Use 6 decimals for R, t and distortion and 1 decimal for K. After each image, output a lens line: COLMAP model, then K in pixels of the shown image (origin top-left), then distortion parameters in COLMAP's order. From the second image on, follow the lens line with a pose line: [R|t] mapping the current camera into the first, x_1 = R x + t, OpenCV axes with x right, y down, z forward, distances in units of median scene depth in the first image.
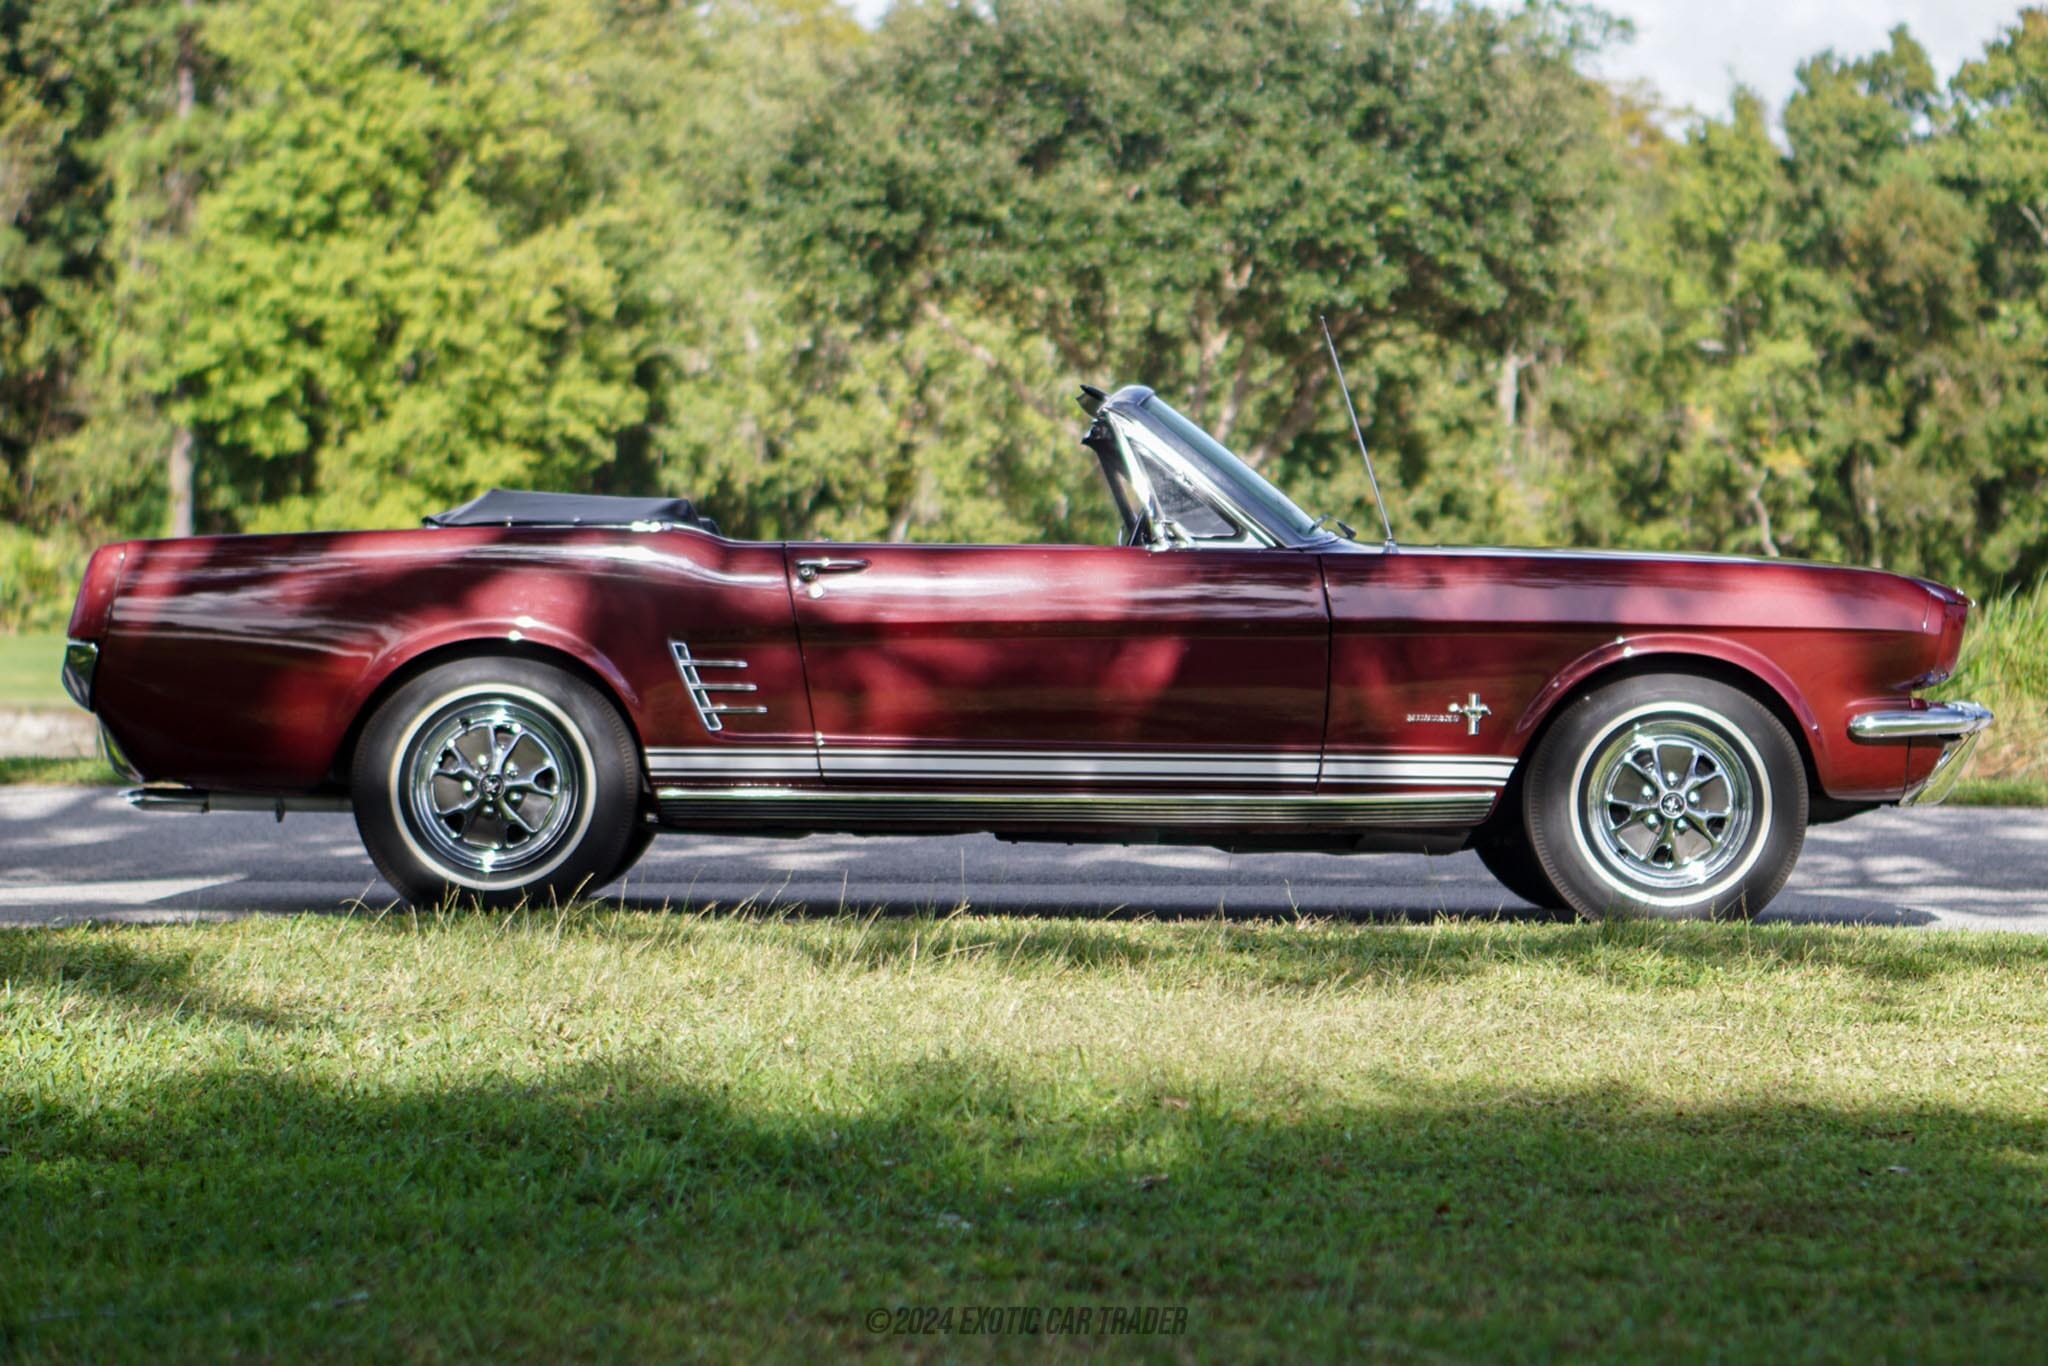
lens RADIAL K [[5194.6, 0, 1024.0], [0, 5194.6, 683.0], [0, 0, 1]] dist [0.035575, -0.661692]
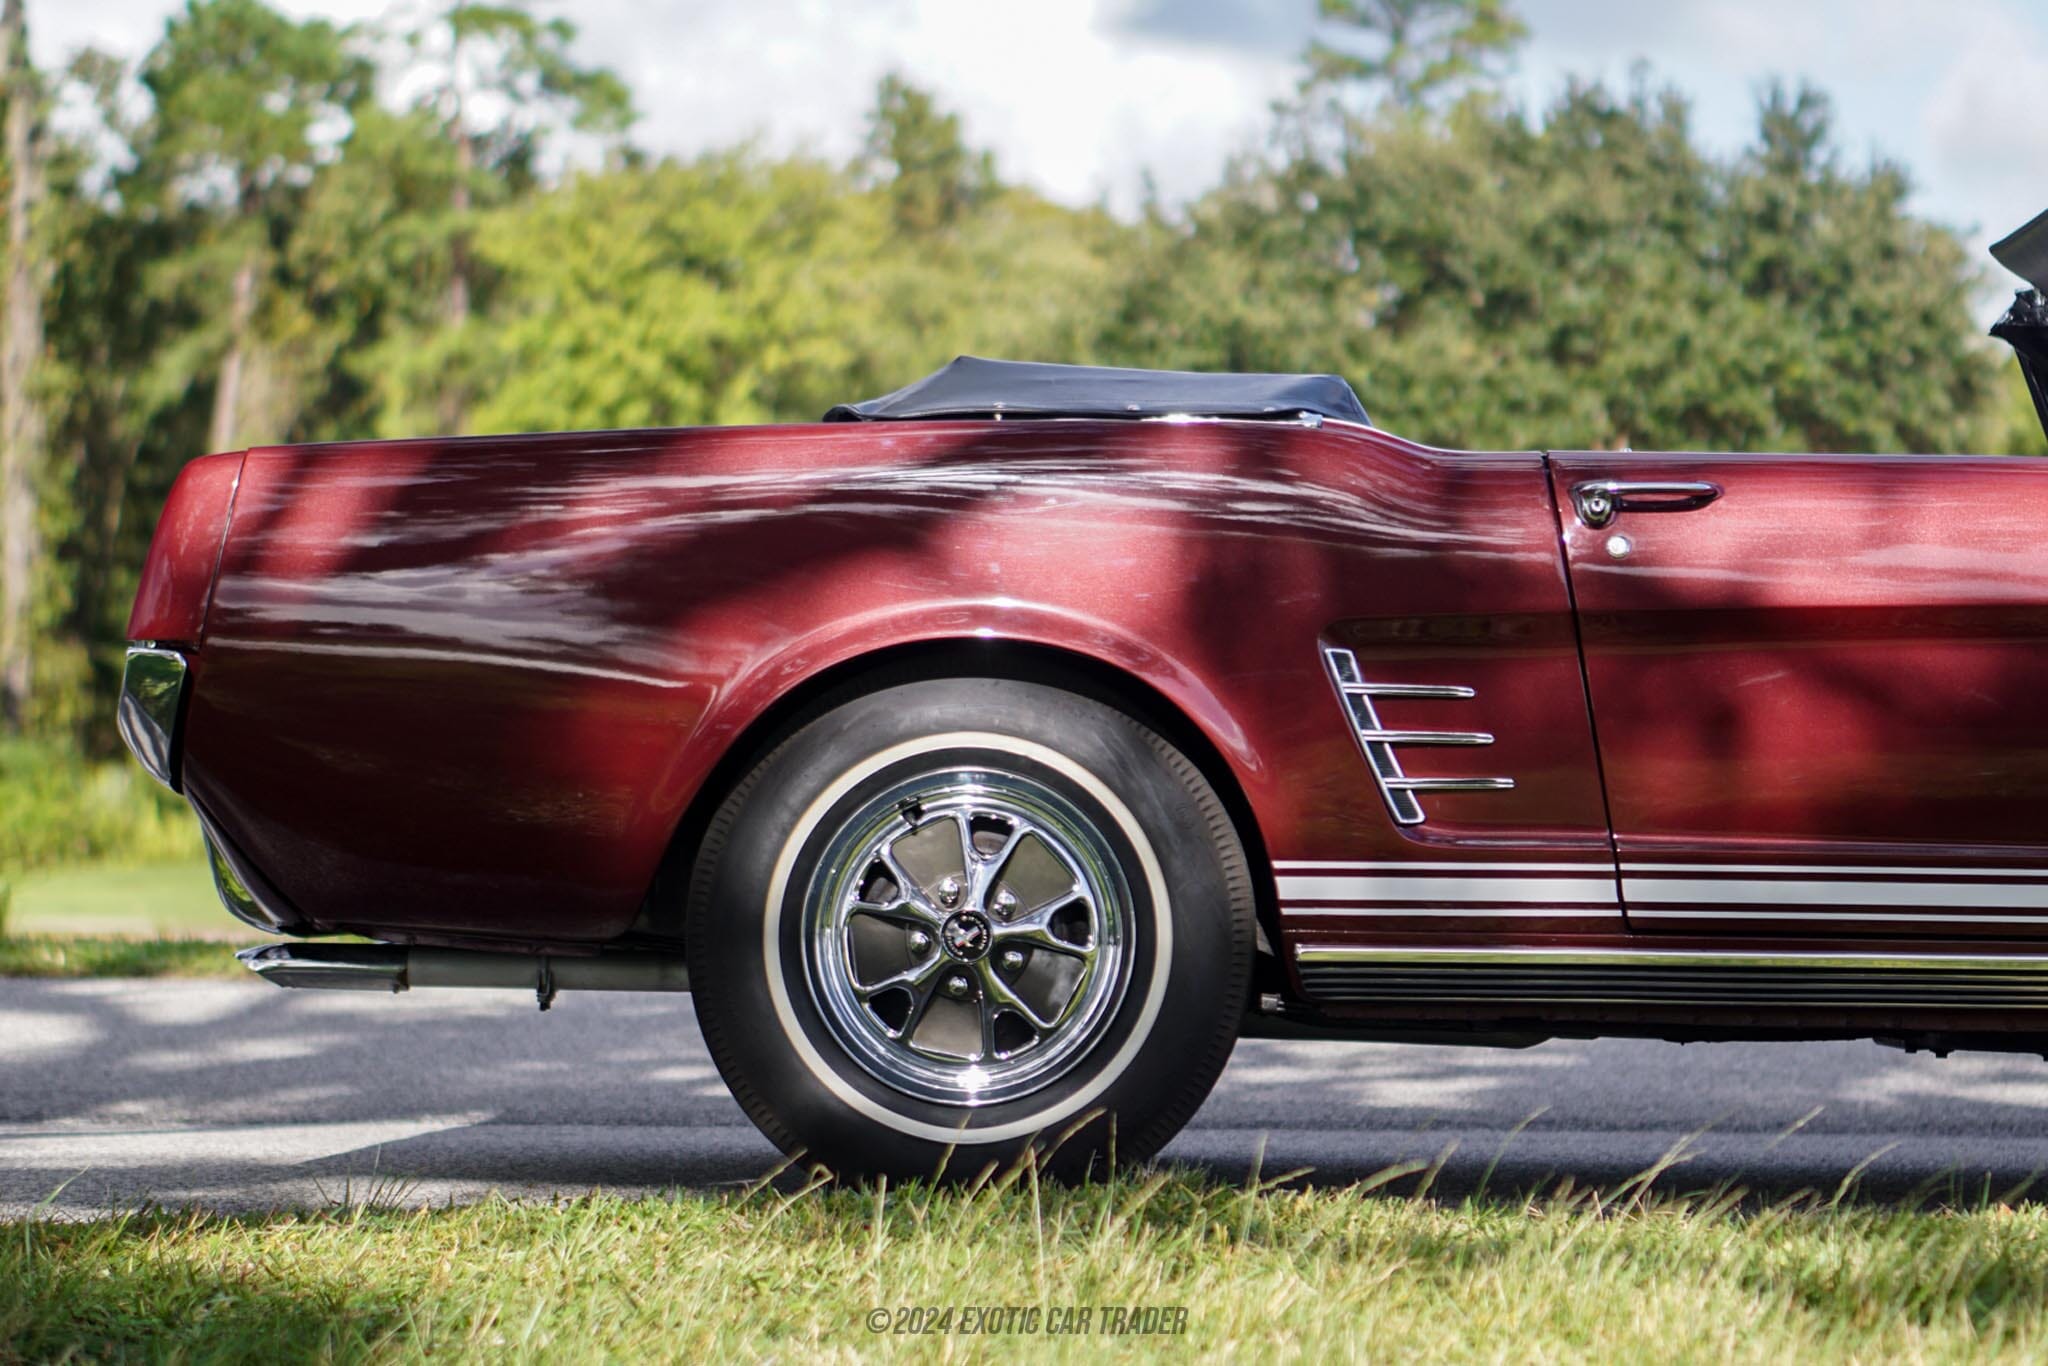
lens RADIAL K [[5194.6, 0, 1024.0], [0, 5194.6, 683.0], [0, 0, 1]] dist [0.035575, -0.661692]
pose [[0.998634, -0.003007, -0.052173, -0.048033], [0.000577, 0.998917, -0.046534, 0.012784], [0.052257, 0.046440, 0.997553, 0.339780]]
